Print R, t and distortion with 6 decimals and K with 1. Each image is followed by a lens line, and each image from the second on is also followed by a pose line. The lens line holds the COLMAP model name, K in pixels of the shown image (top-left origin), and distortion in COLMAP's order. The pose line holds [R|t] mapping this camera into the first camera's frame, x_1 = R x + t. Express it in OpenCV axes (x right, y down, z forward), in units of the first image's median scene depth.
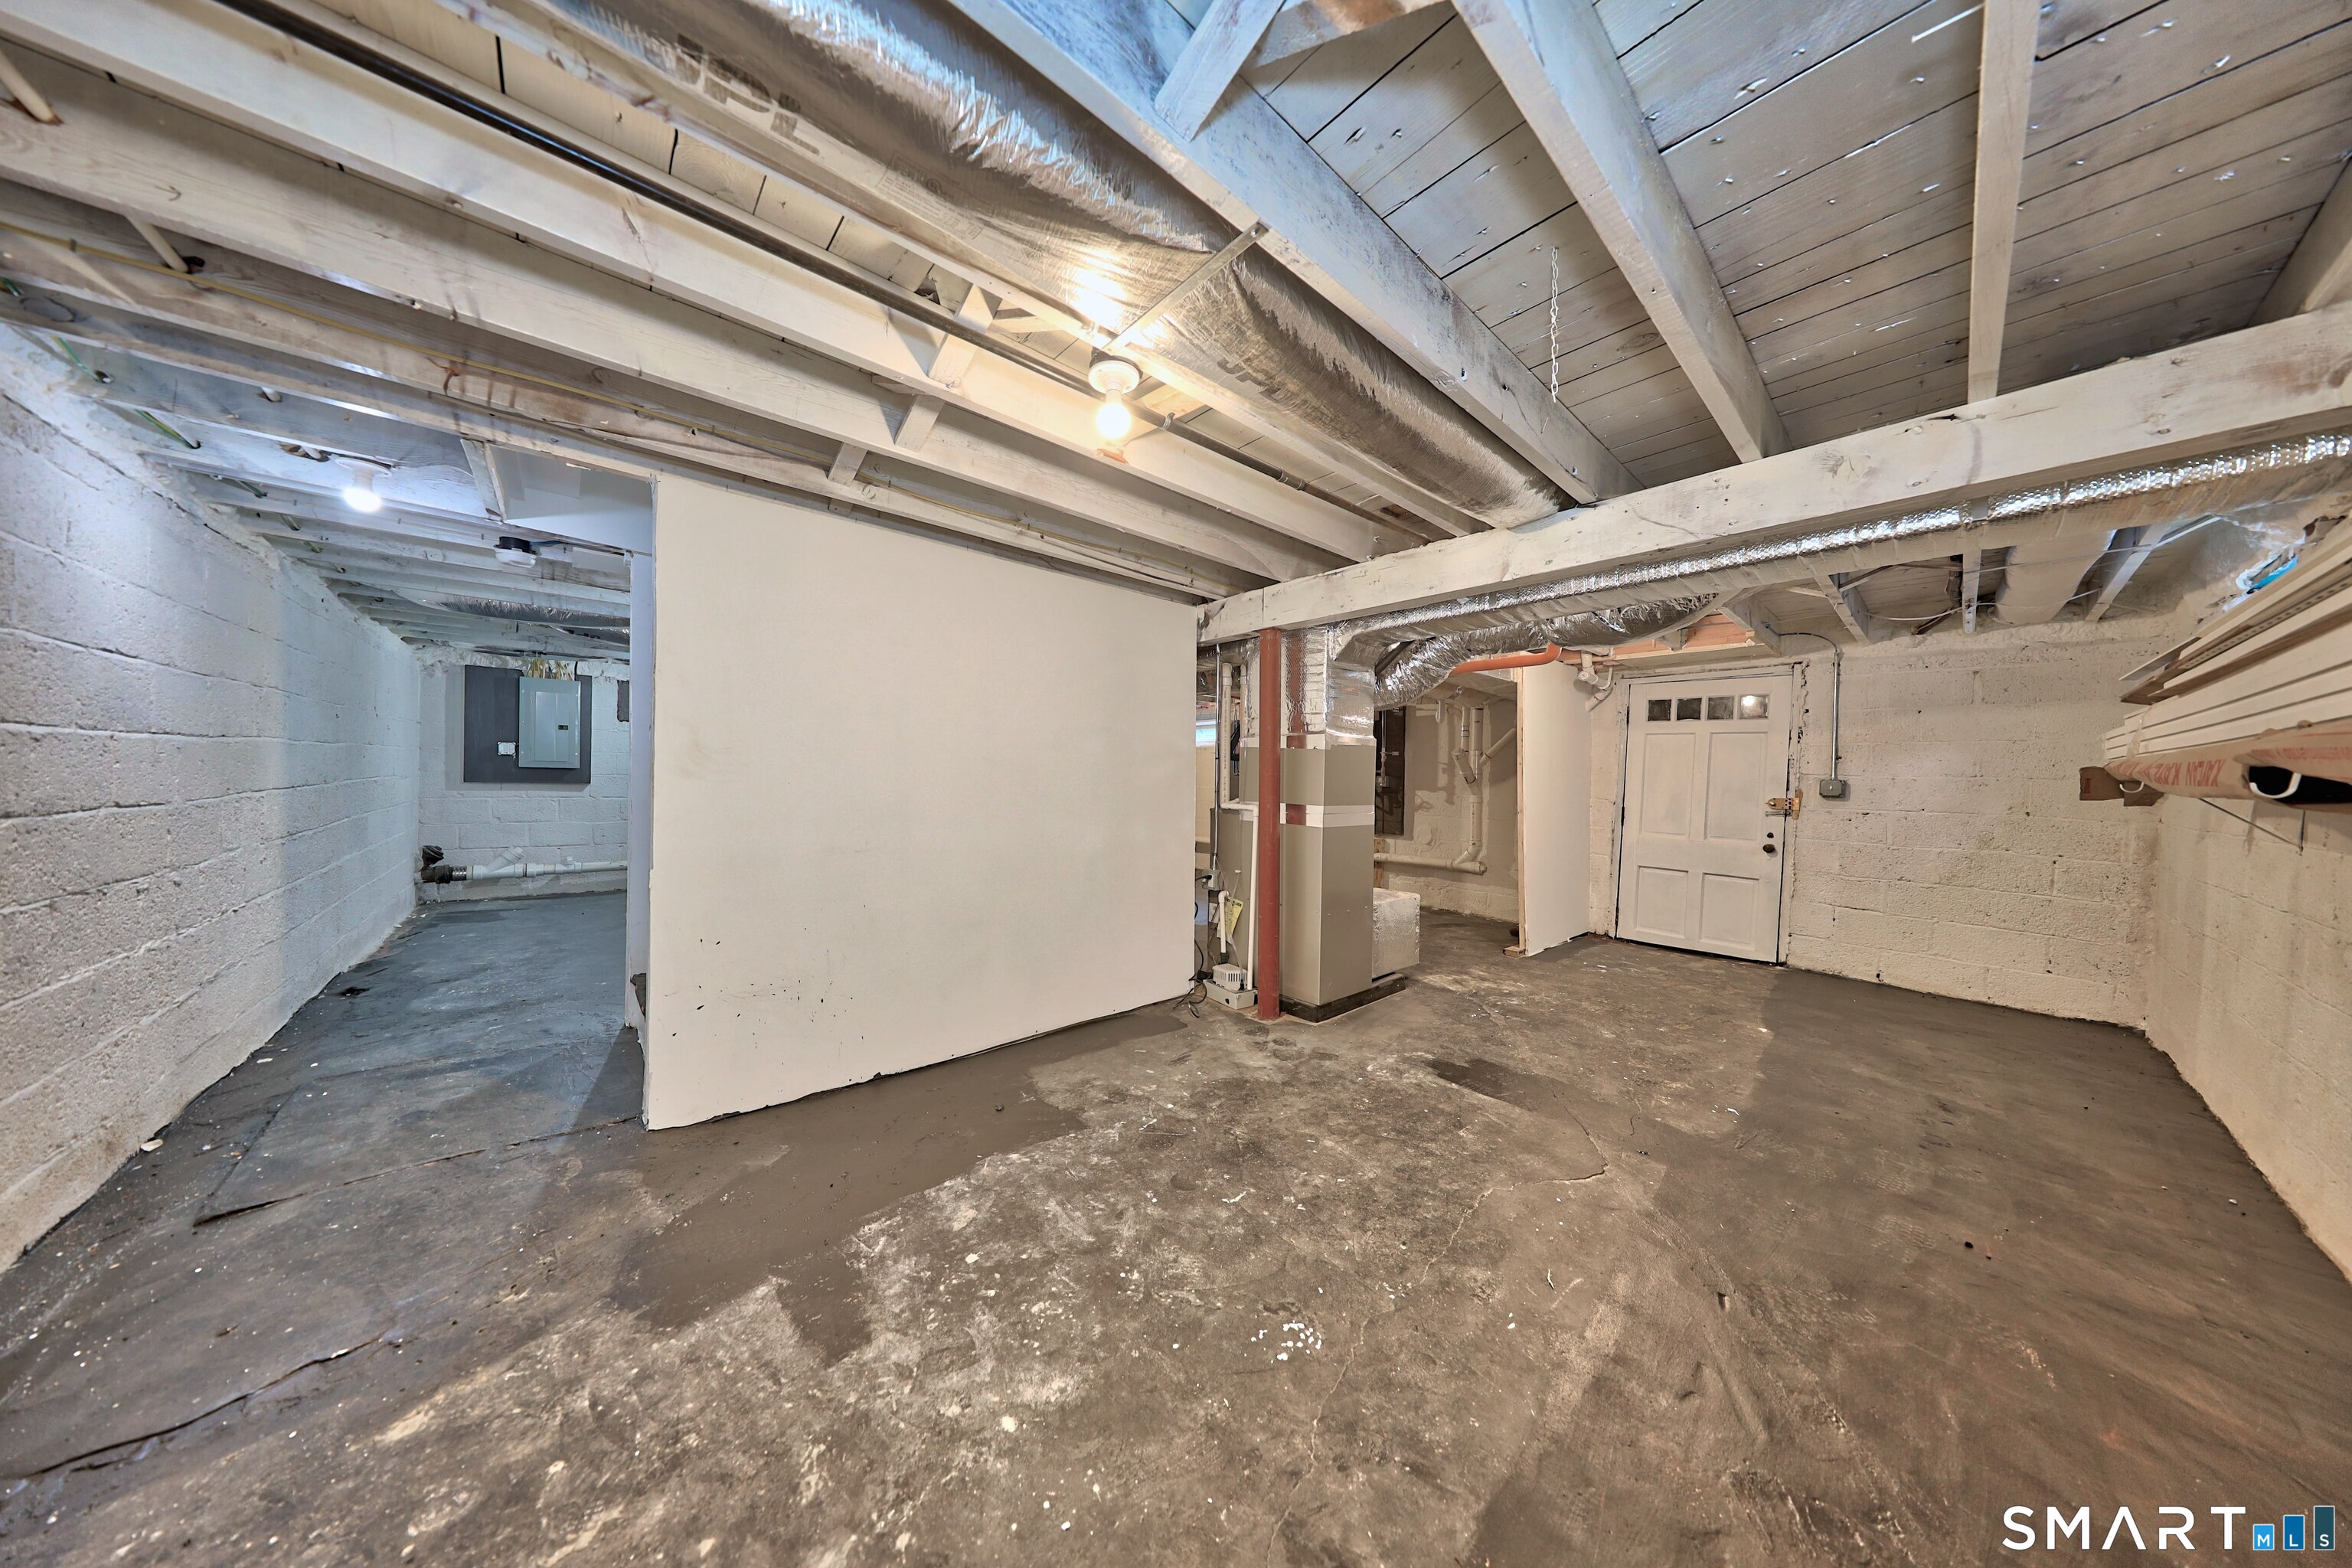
lens RADIAL K [[671.8, 0, 1176.0], [0, 671.8, 784.0], [0, 0, 1]] dist [-0.001674, -0.000026]
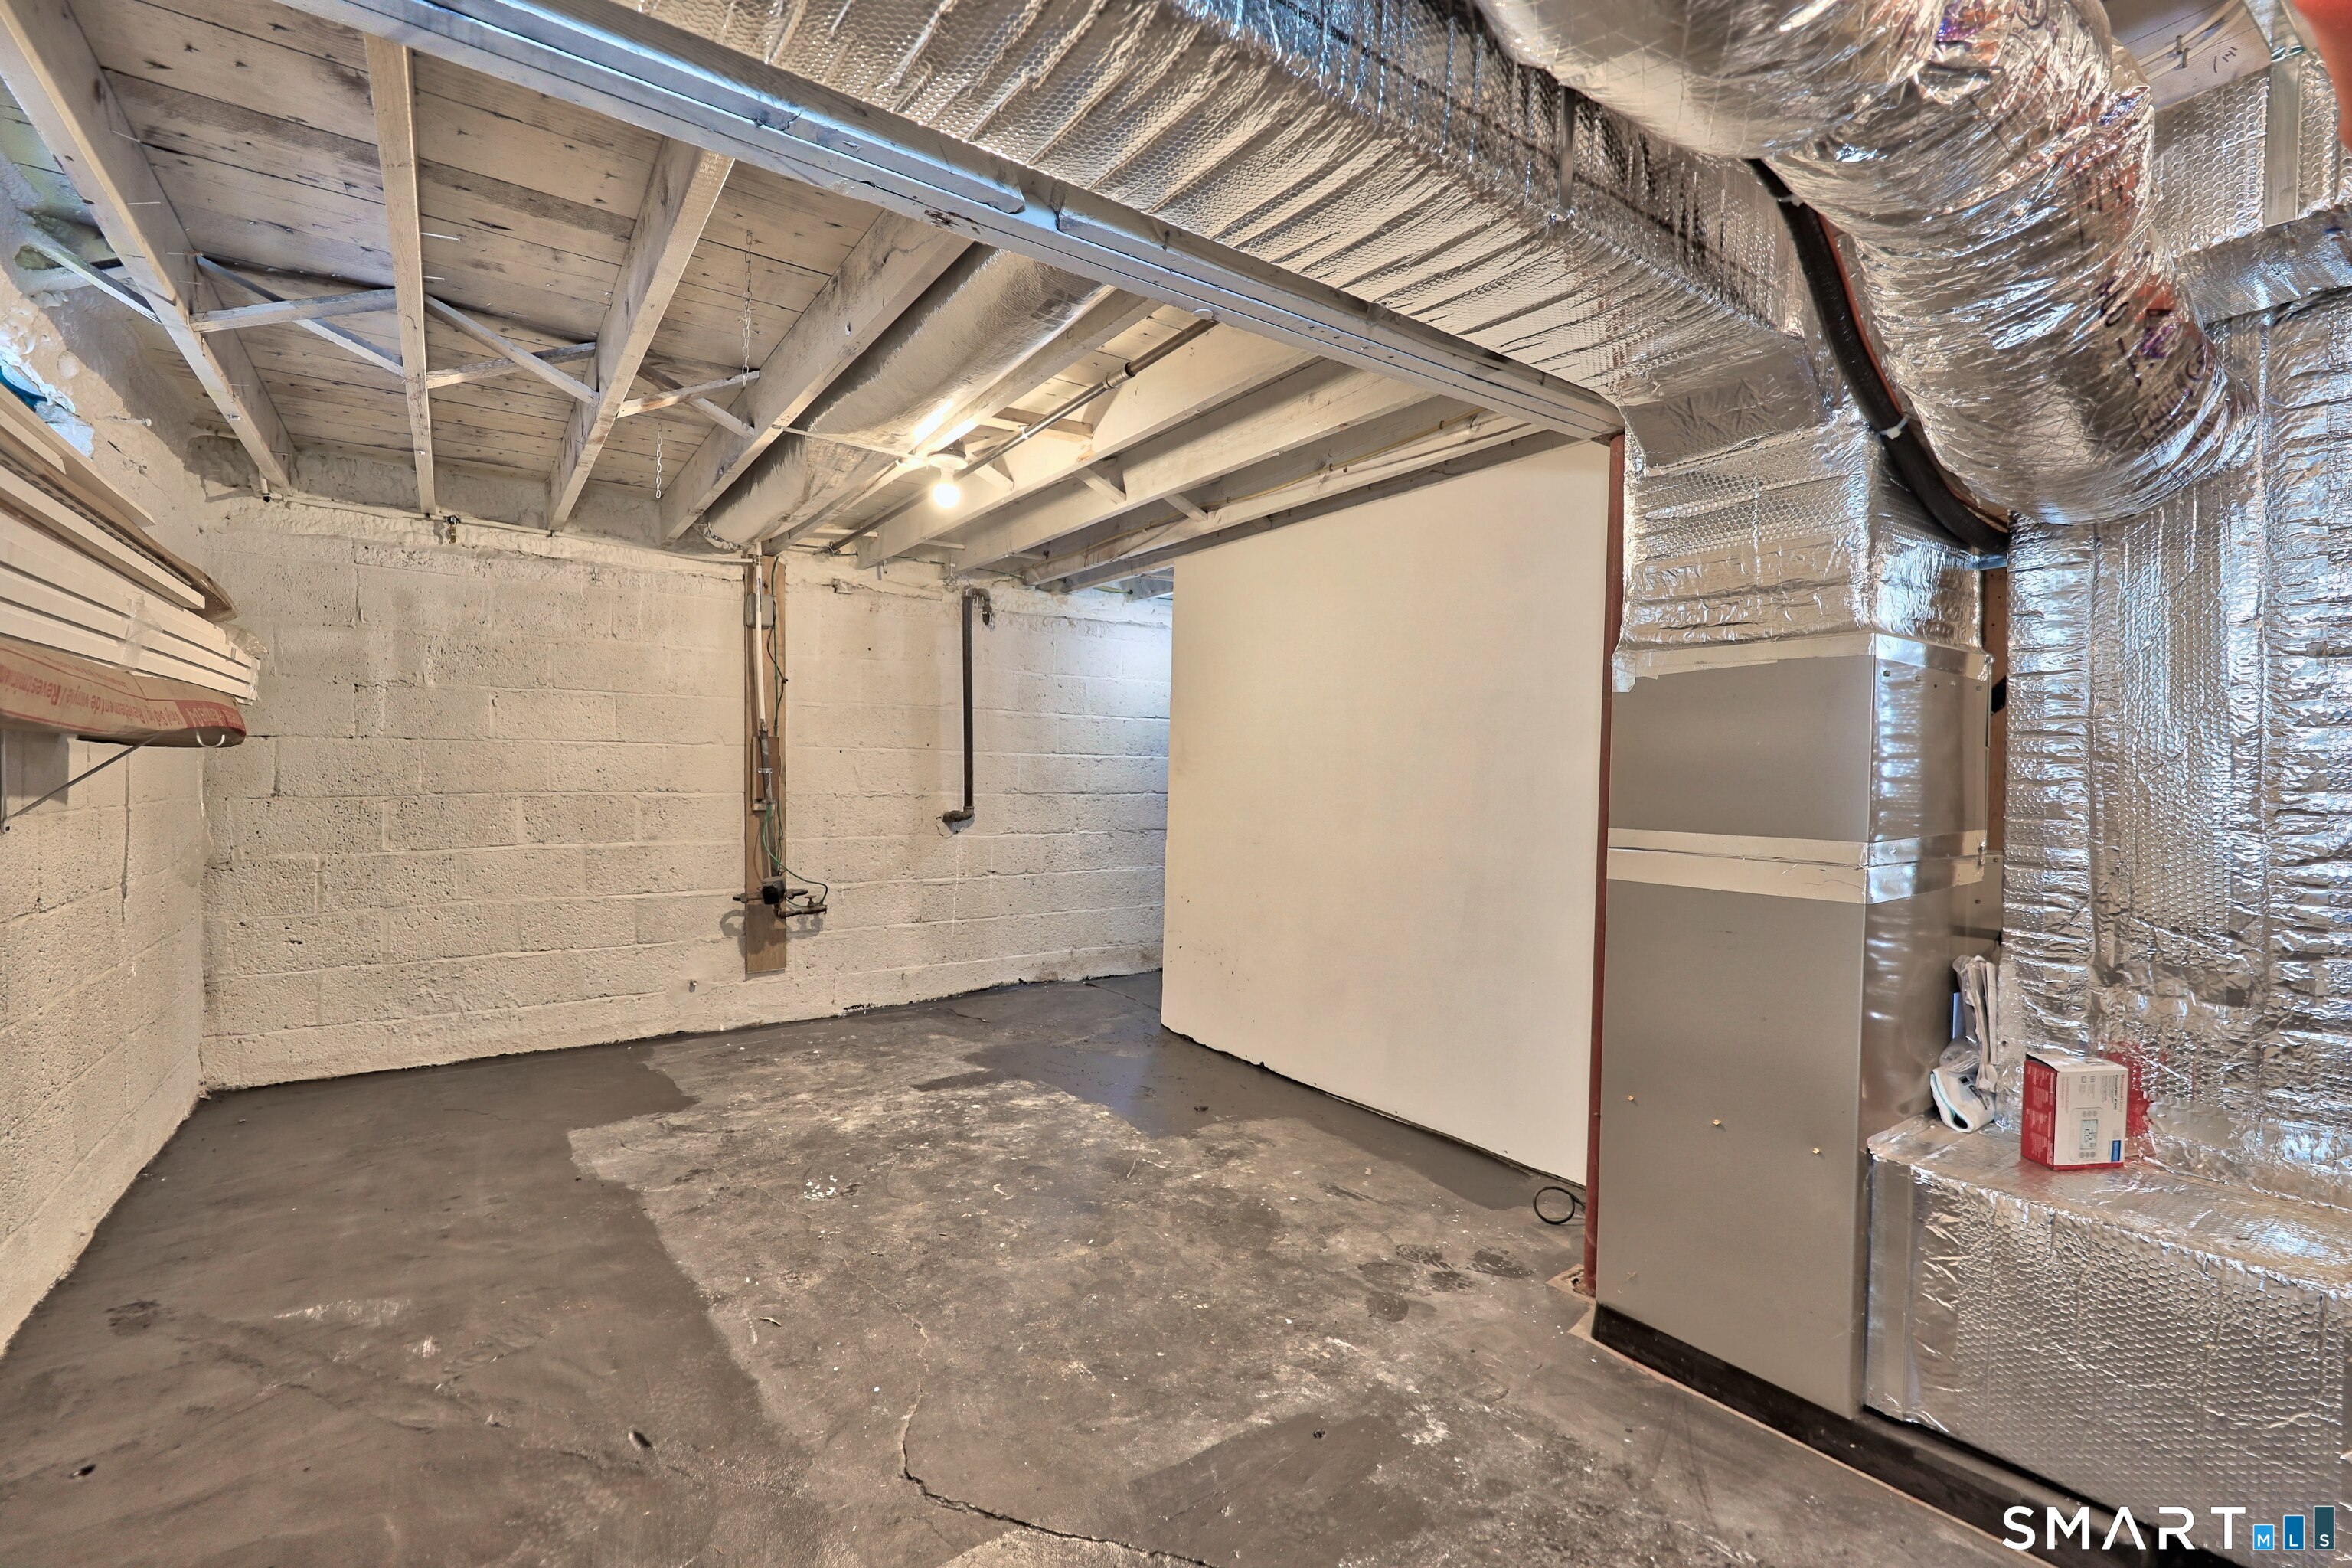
lens RADIAL K [[1061.8, 0, 1176.0], [0, 1061.8, 784.0], [0, 0, 1]] dist [-0.000094, -0.000161]
pose [[-0.114906, -0.010439, -0.993321, 1.485376], [-0.026438, 0.999623, -0.007447, 0.028278], [0.993024, 0.025406, -0.115139, 1.316300]]
